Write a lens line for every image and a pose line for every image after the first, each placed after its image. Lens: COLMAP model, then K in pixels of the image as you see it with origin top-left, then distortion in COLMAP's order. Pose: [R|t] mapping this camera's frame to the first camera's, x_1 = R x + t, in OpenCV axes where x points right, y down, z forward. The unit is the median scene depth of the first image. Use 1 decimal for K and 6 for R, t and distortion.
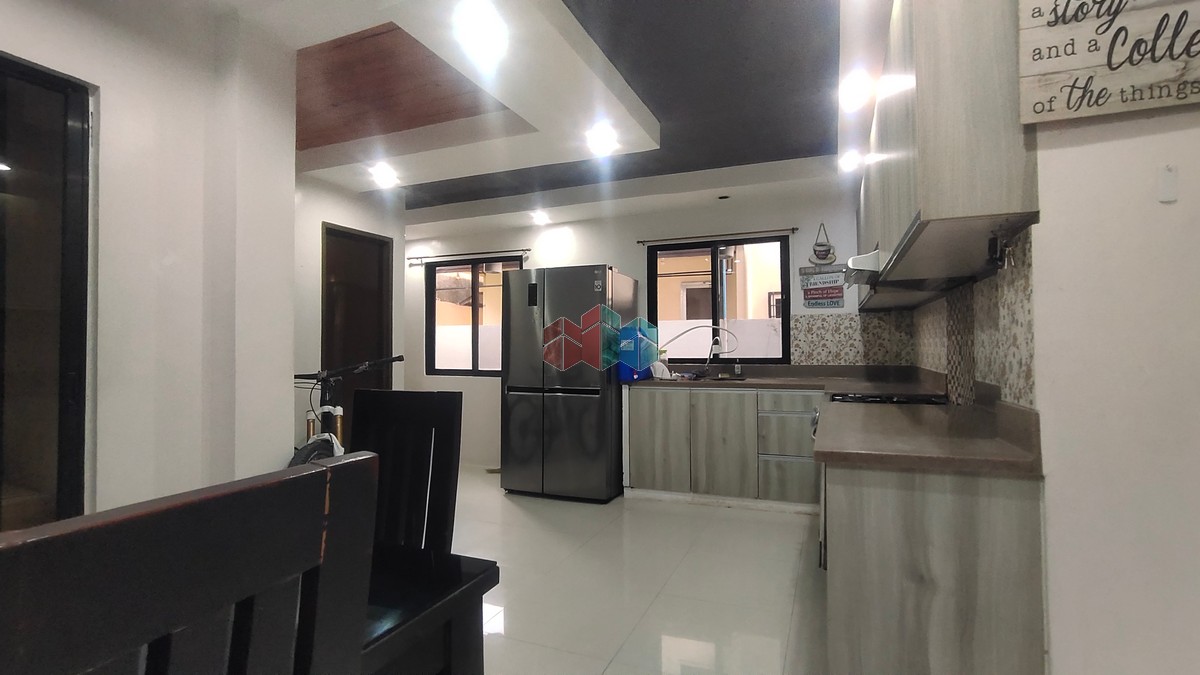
lens RADIAL K [[555.7, 0, 600.0], [0, 555.7, 341.1], [0, 0, 1]] dist [-0.006236, 0.002364]
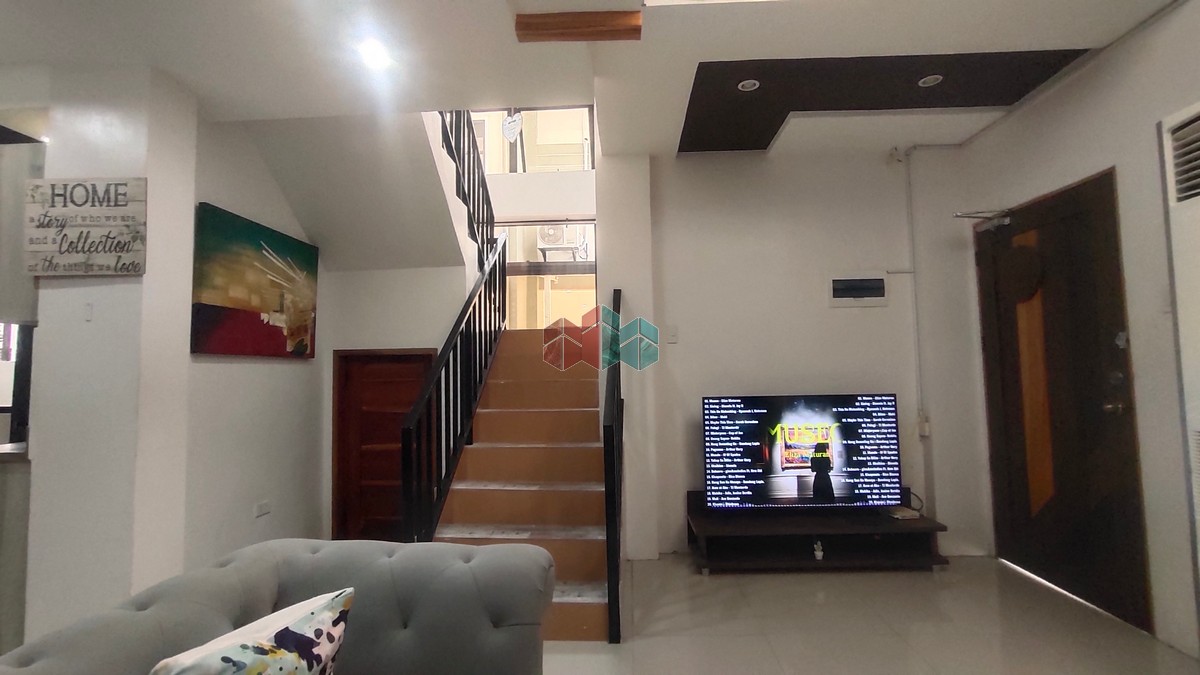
lens RADIAL K [[555.7, 0, 606.2], [0, 555.7, 339.9], [0, 0, 1]] dist [-0.006236, 0.002364]
pose [[0.933620, 0.014451, 0.357974, 2.055193], [0.003795, 0.998731, -0.050214, -0.068638], [-0.358245, 0.048239, 0.932380, -1.571888]]
